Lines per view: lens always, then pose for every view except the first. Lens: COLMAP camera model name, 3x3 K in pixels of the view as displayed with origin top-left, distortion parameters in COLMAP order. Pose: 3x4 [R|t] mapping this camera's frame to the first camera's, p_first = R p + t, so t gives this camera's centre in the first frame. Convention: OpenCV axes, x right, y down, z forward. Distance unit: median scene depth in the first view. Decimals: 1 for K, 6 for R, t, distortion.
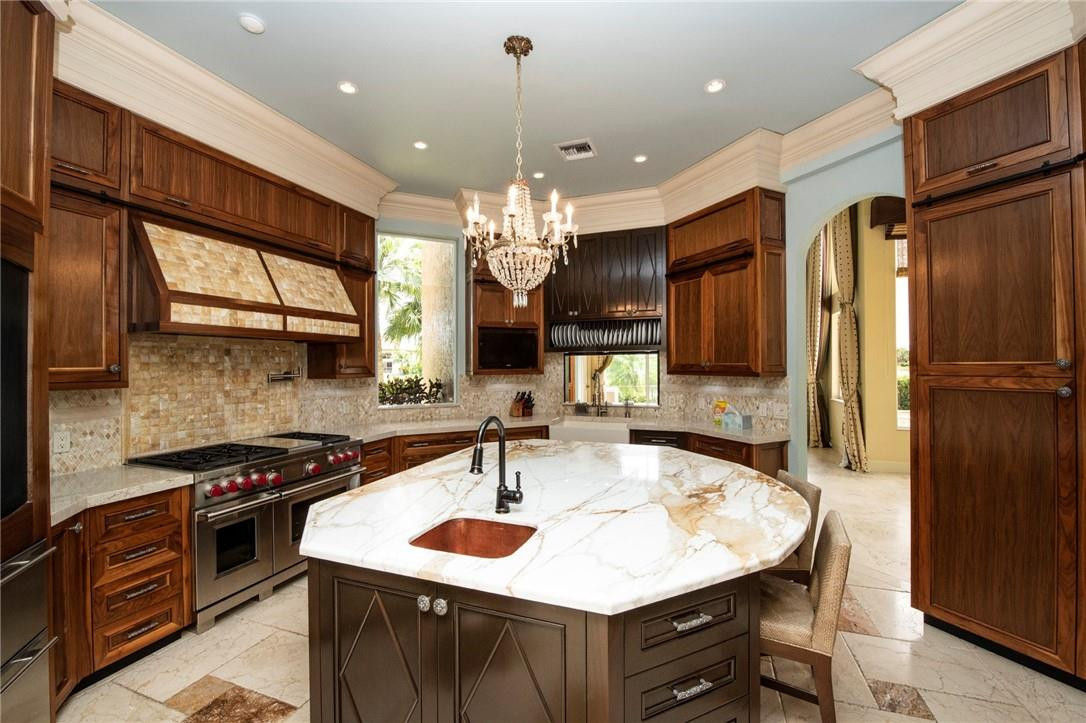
lens RADIAL K [[431.9, 0, 543.7], [0, 431.9, 362.7], [0, 0, 1]] dist [-0.017035, -0.000631]
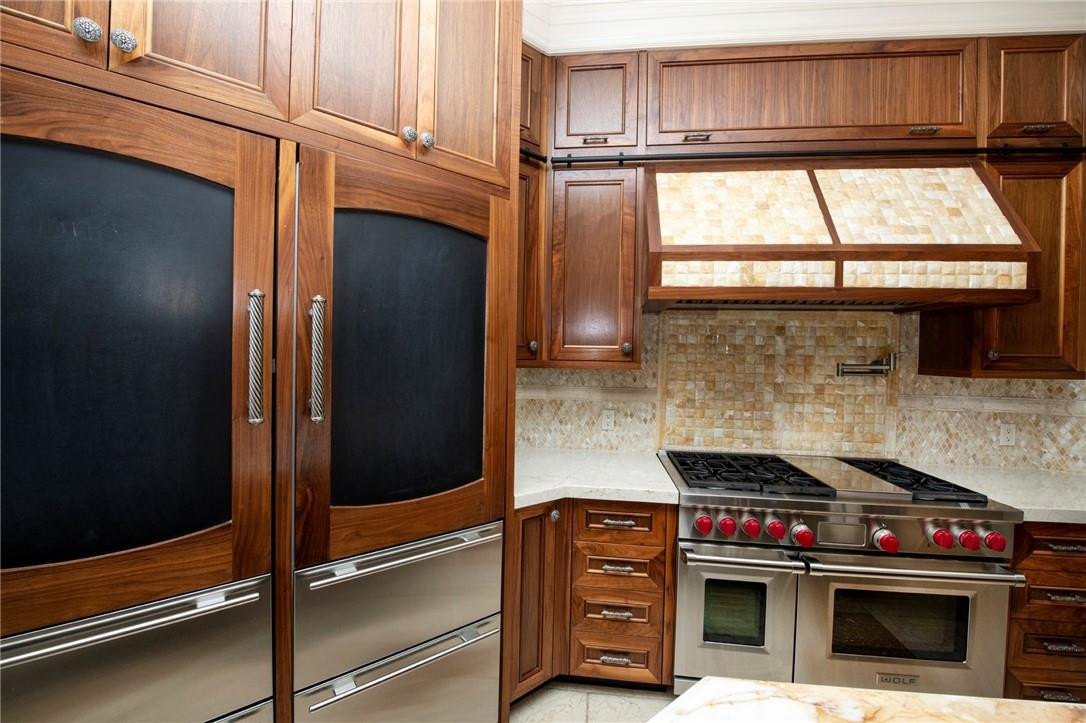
lens RADIAL K [[431.9, 0, 543.7], [0, 431.9, 362.7], [0, 0, 1]] dist [-0.017035, -0.000631]
pose [[0.226292, 0.026983, -0.973686, -0.124341], [-0.017662, 0.999566, 0.023595, 0.020945], [0.973899, 0.011858, 0.226670, 0.473482]]
